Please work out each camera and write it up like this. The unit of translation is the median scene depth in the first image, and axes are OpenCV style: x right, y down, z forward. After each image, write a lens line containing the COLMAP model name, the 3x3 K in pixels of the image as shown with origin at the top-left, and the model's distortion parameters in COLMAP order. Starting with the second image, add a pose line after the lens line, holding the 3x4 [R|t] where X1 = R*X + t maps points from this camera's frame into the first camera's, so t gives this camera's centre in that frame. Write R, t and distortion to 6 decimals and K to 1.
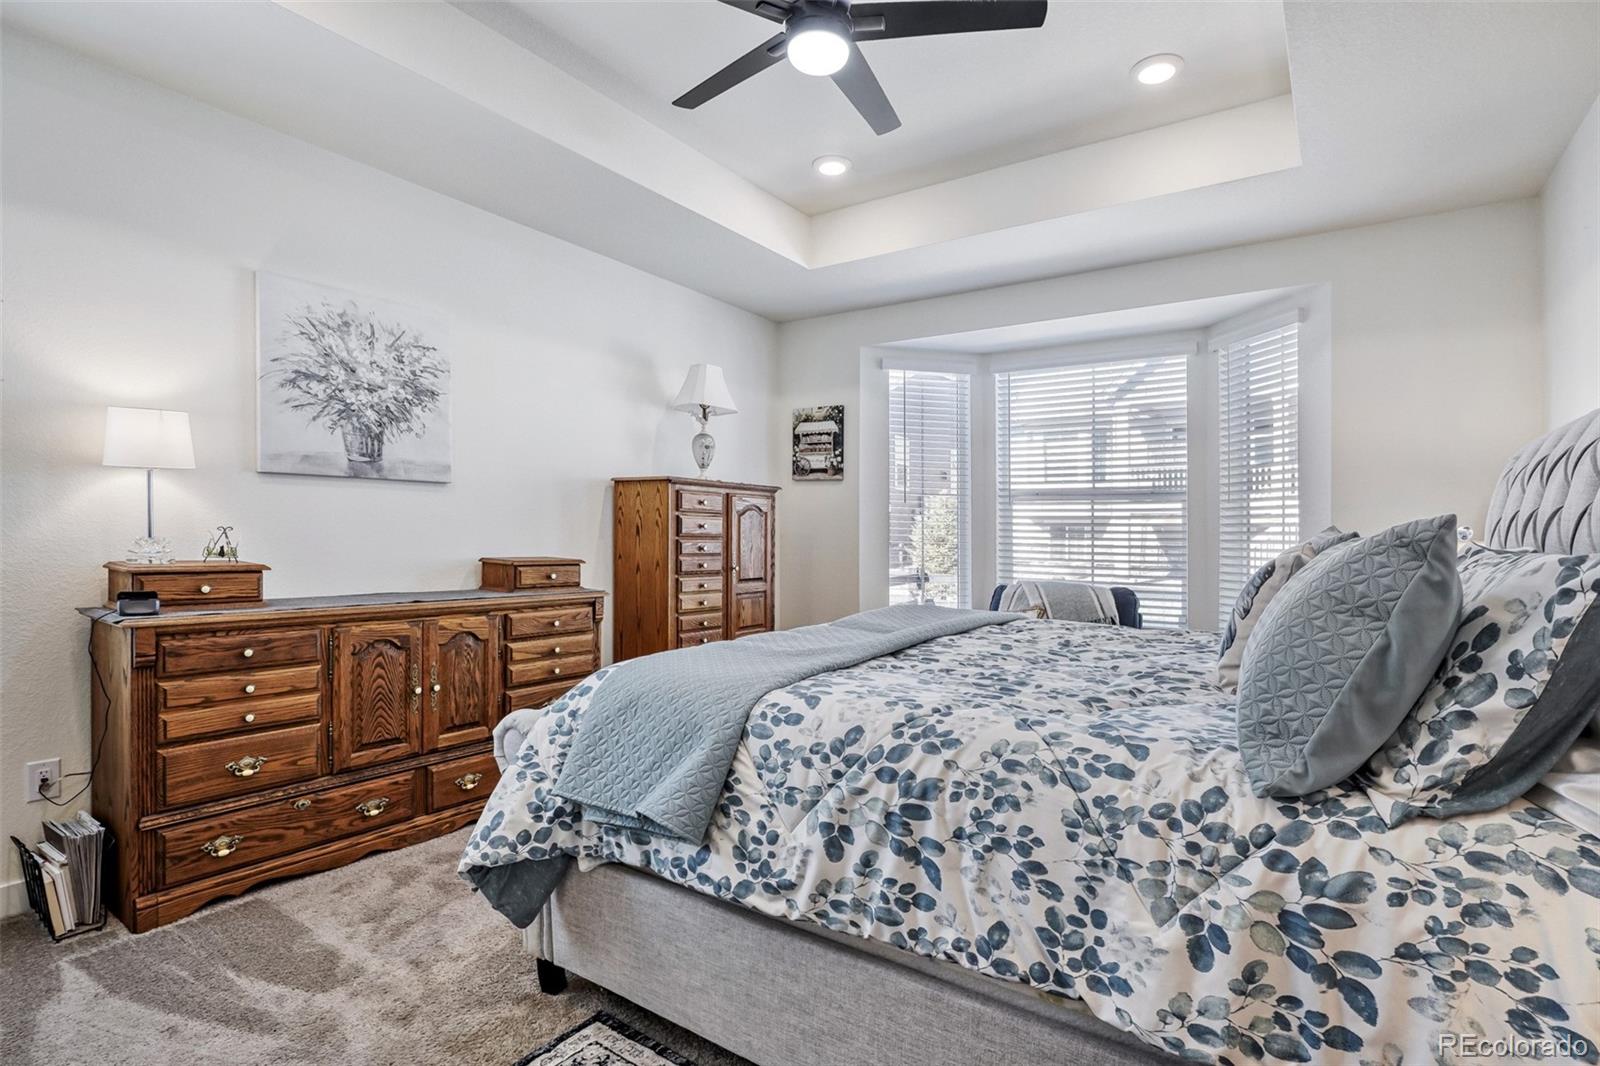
lens RADIAL K [[775.3, 0, 814.7], [0, 775.3, 544.1], [0, 0, 1]] dist [-0.030404, 0.005763]
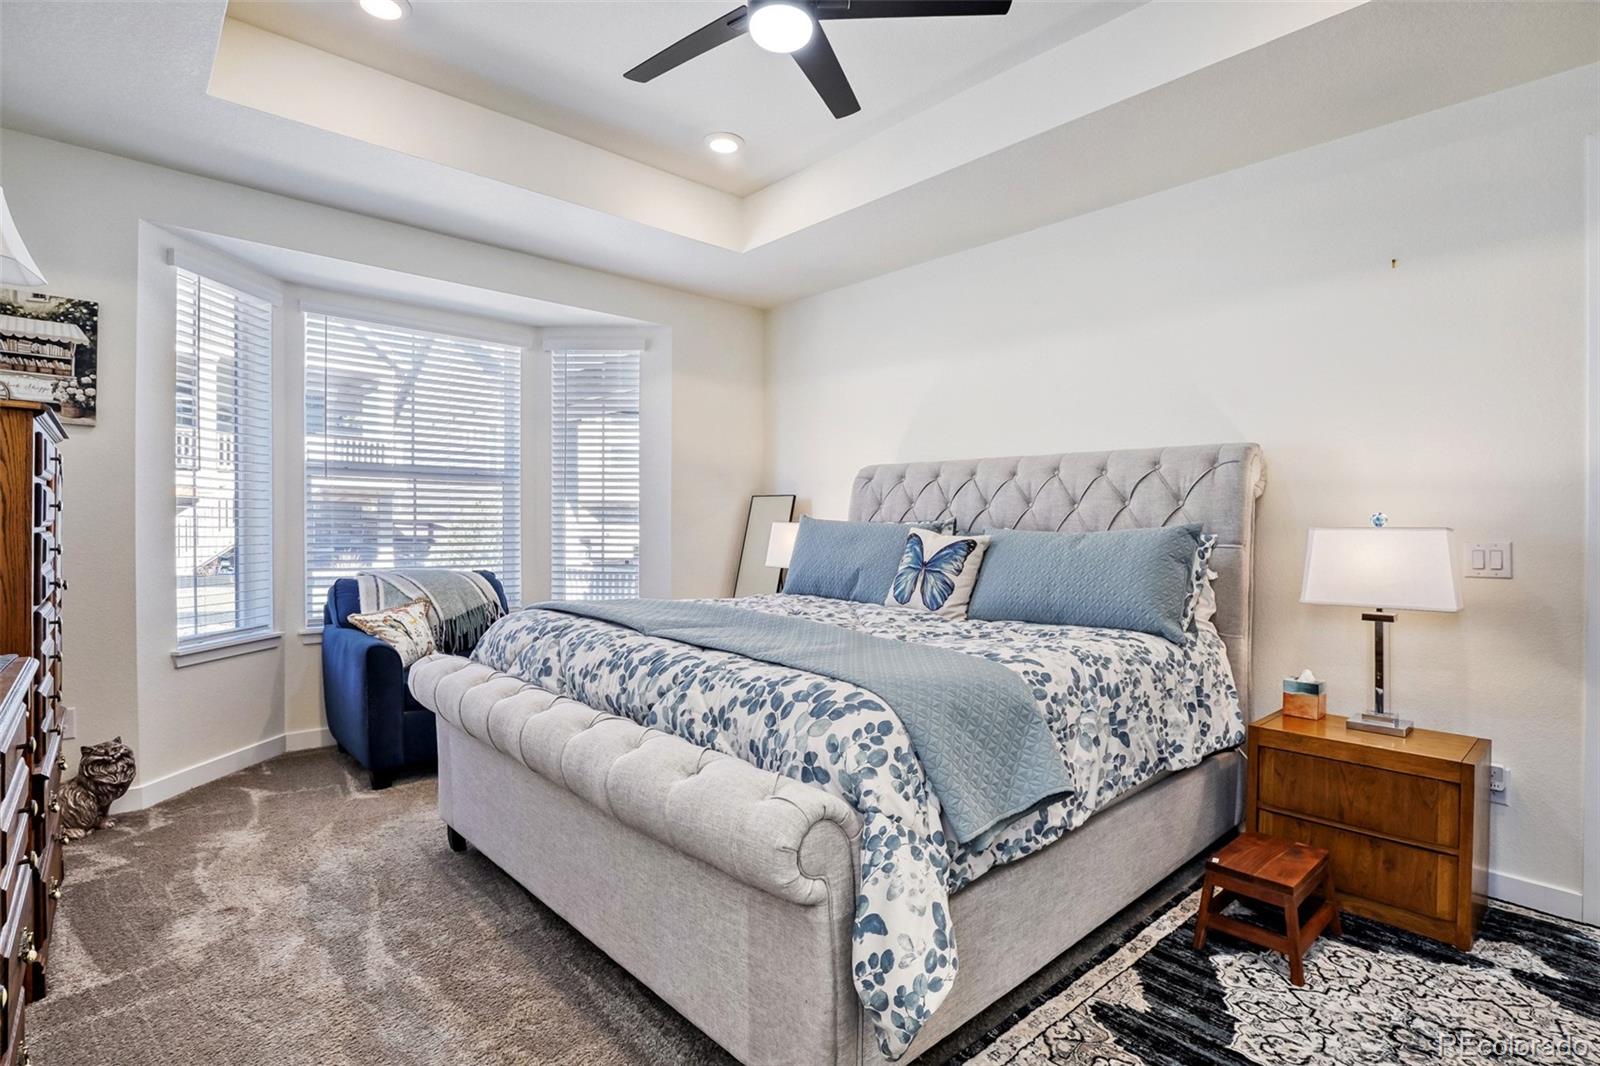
lens RADIAL K [[775.3, 0, 796.1], [0, 775.3, 532.2], [0, 0, 1]] dist [-0.030404, 0.005763]
pose [[0.242420, -0.022128, 0.969919, -0.466520], [0.003337, 0.999753, 0.021975, -0.014022], [-0.970166, -0.002091, 0.242434, 0.378623]]
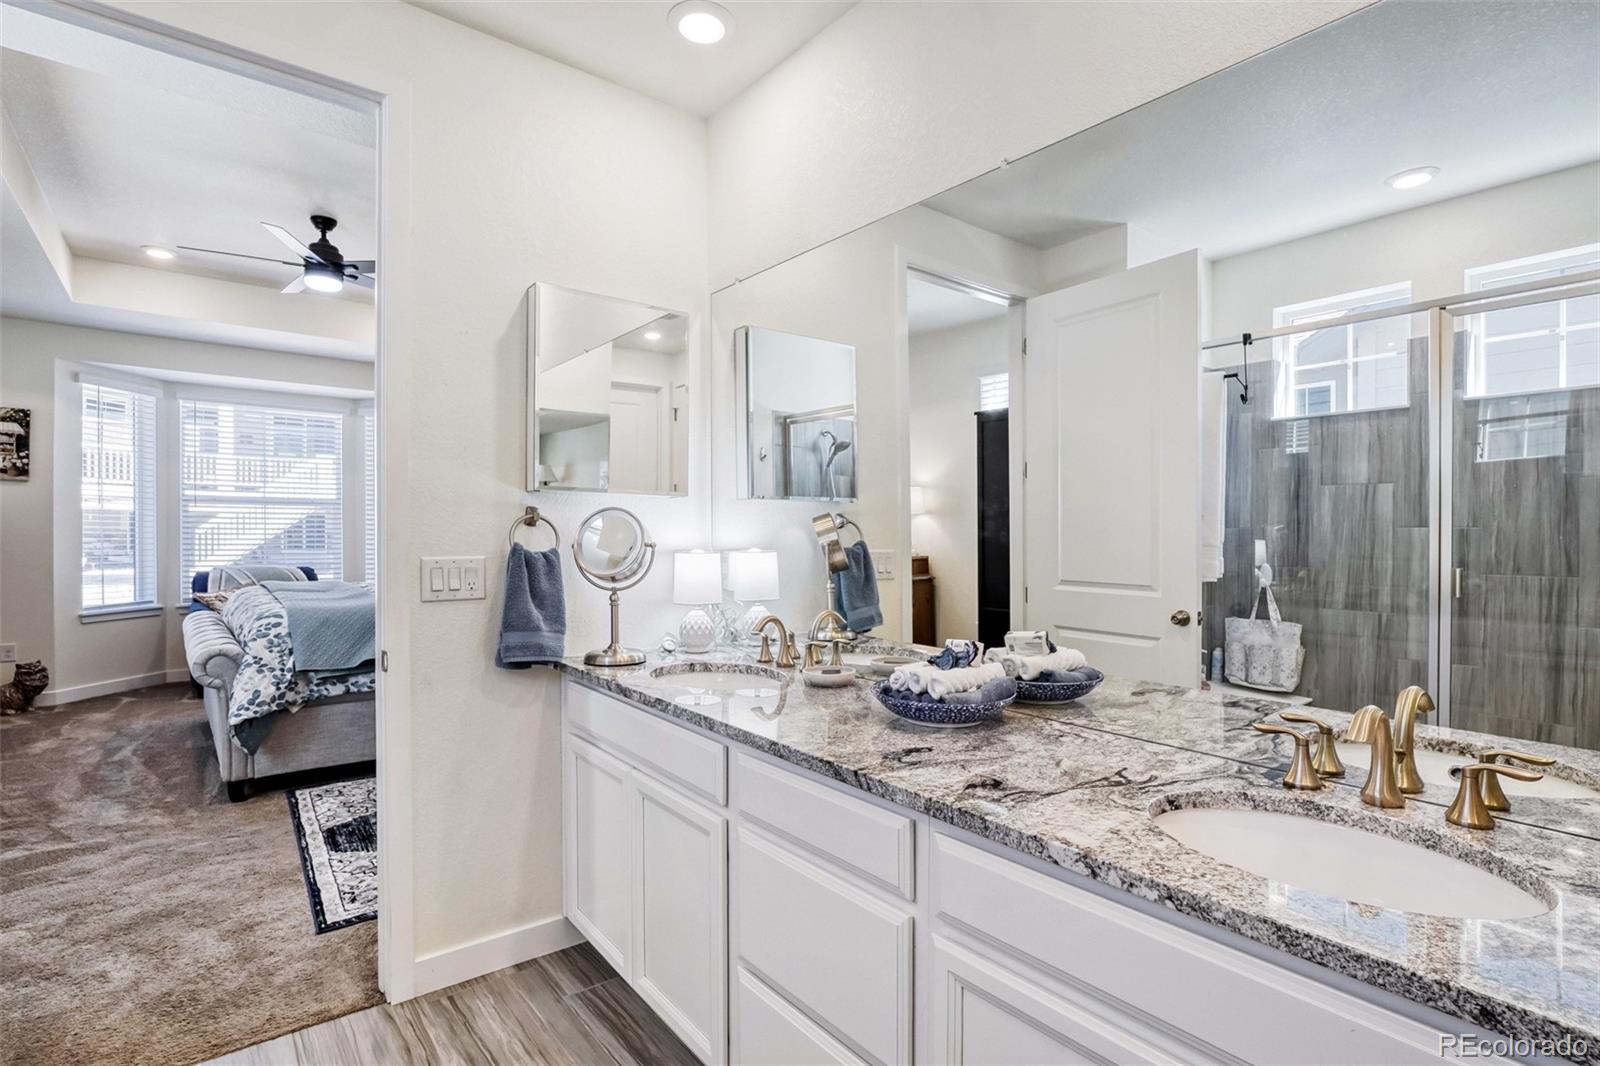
lens RADIAL K [[775.3, 0, 805.7], [0, 775.3, 535.0], [0, 0, 1]] dist [-0.030404, 0.005763]
pose [[0.291744, -0.015276, 0.956375, -0.726641], [0.005812, 0.999882, 0.014198, -0.021442], [-0.956479, 0.001416, 0.291798, -0.339354]]
